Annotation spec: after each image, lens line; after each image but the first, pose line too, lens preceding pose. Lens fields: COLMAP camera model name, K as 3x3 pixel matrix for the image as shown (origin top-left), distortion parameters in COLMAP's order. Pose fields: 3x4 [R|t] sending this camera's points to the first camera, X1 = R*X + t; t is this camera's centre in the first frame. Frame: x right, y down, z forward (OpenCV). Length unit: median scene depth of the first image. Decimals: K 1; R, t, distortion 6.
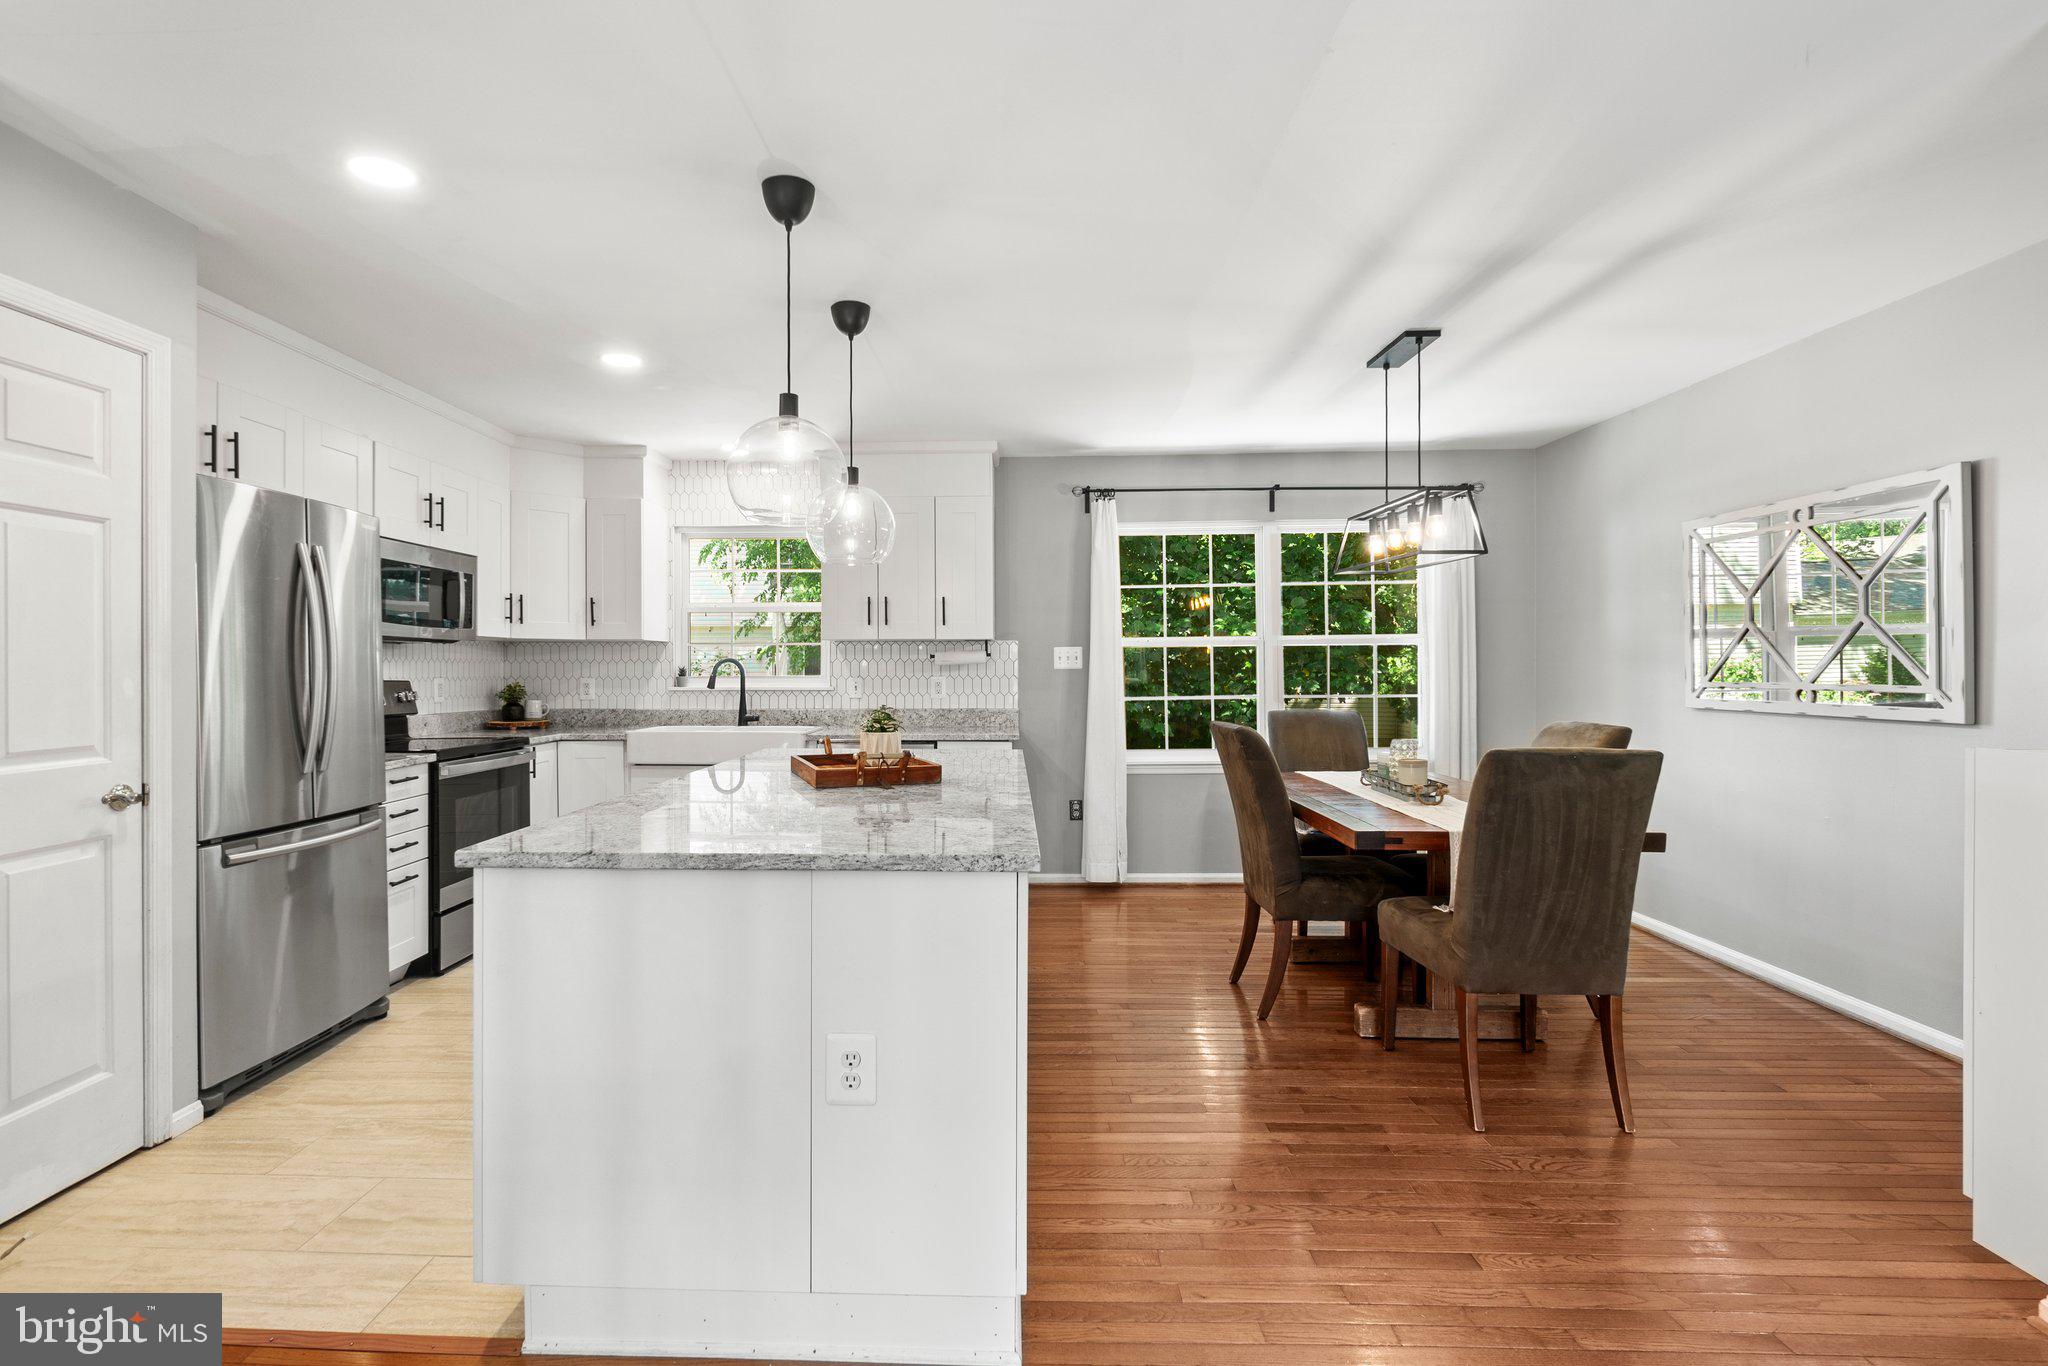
lens RADIAL K [[970.3, 0, 982.2], [0, 970.3, 659.6], [0, 0, 1]] dist [-0.003640, -0.001352]
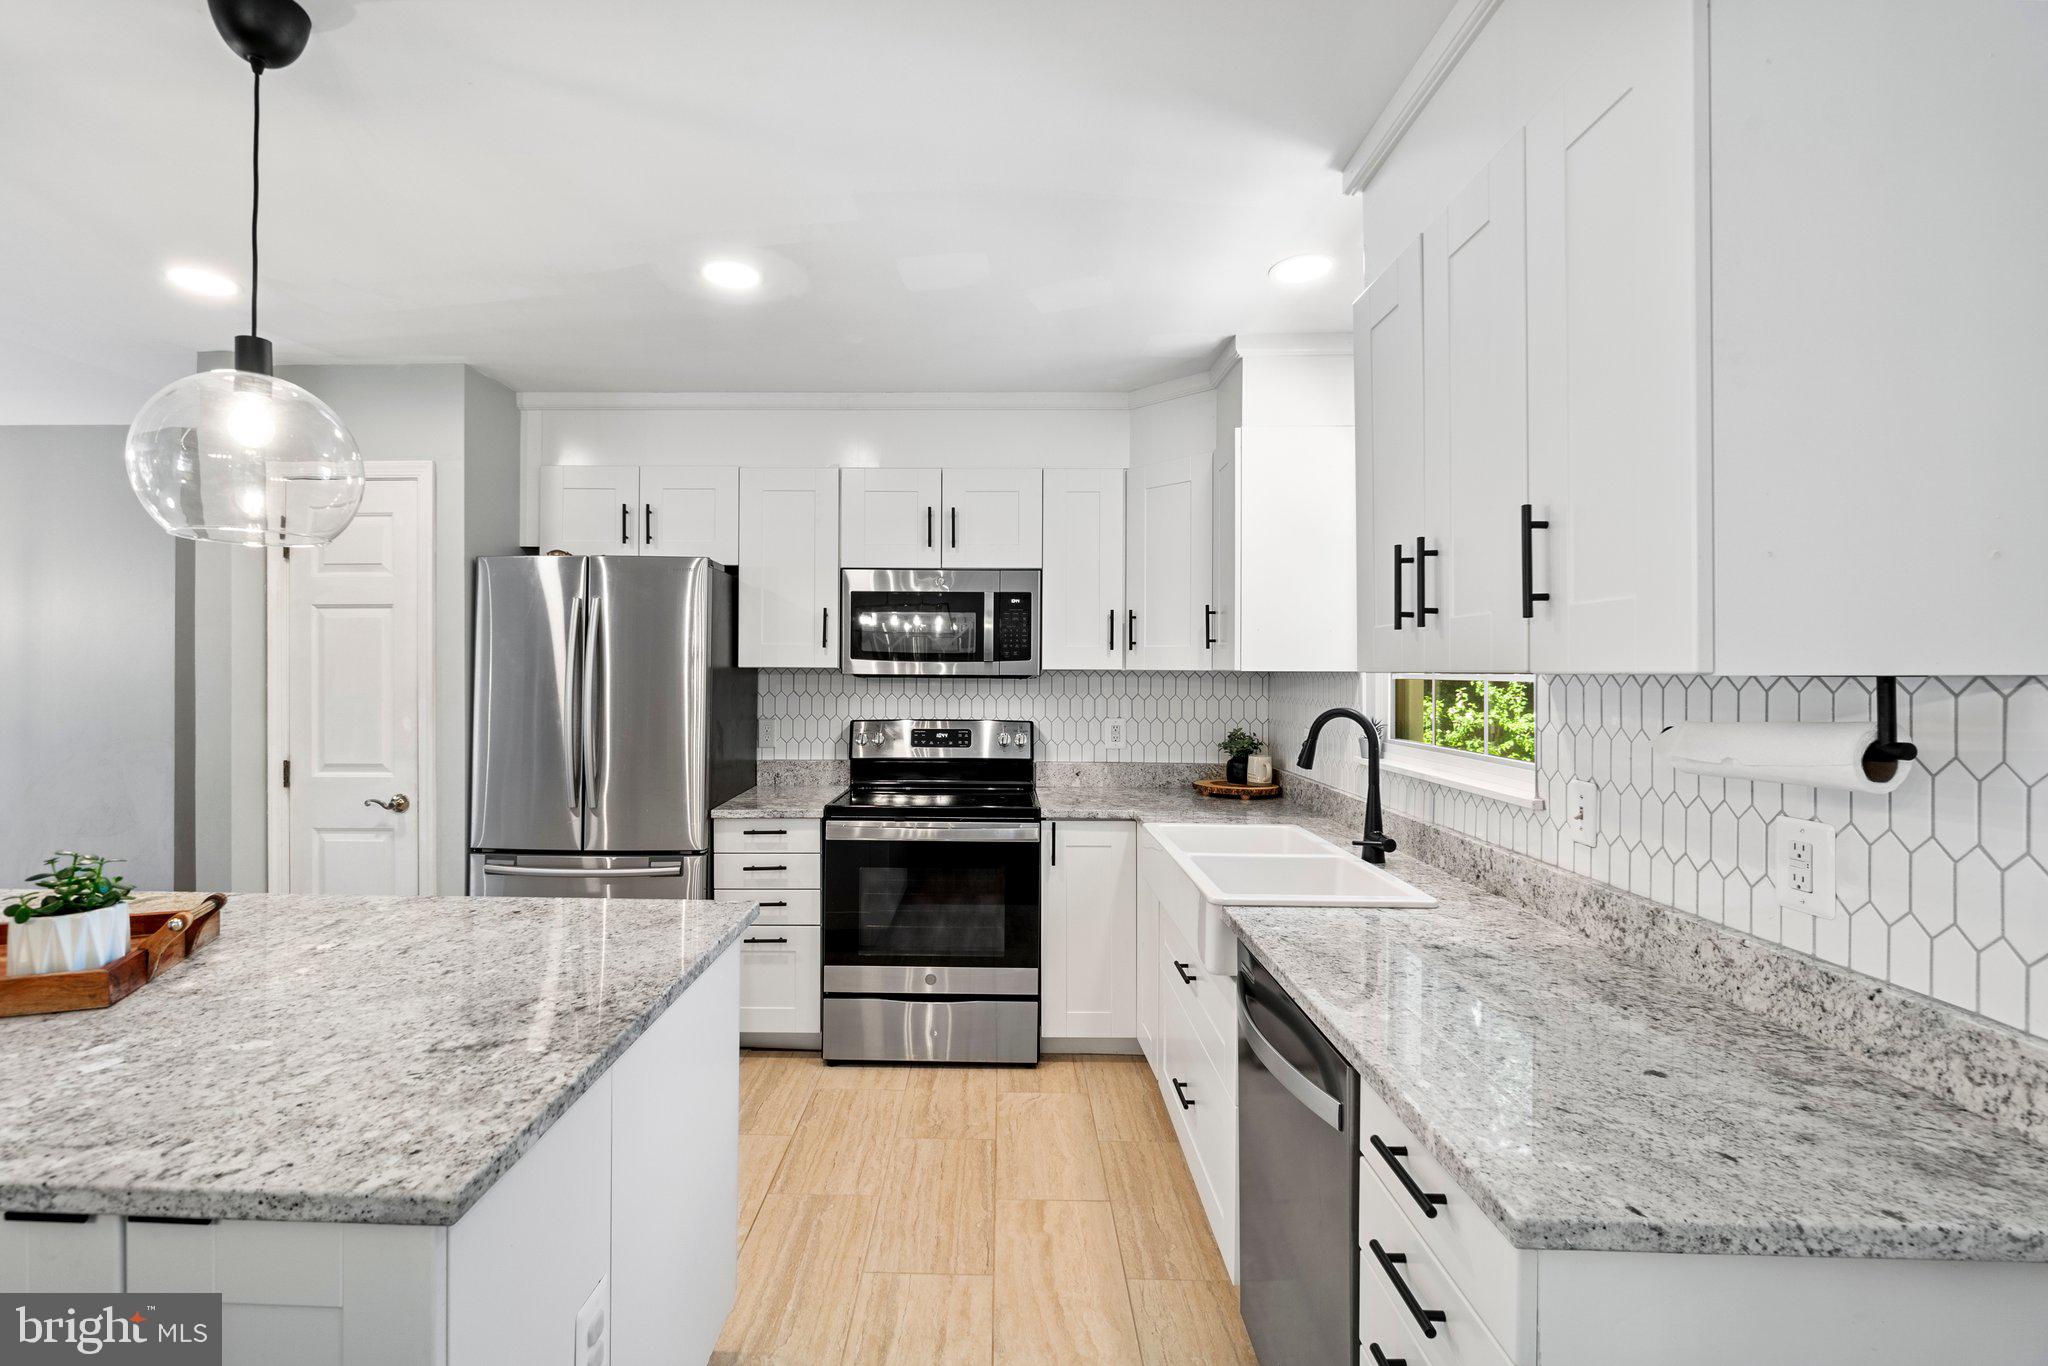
lens RADIAL K [[898.4, 0, 988.2], [0, 898.4, 669.9], [0, 0, 1]] dist [-0.012397, 0.000638]
pose [[0.007147, 0.001610, -0.999973, 0.185428], [0.004417, 0.999989, 0.001641, -0.022446], [0.999965, -0.004429, 0.007140, 0.849275]]
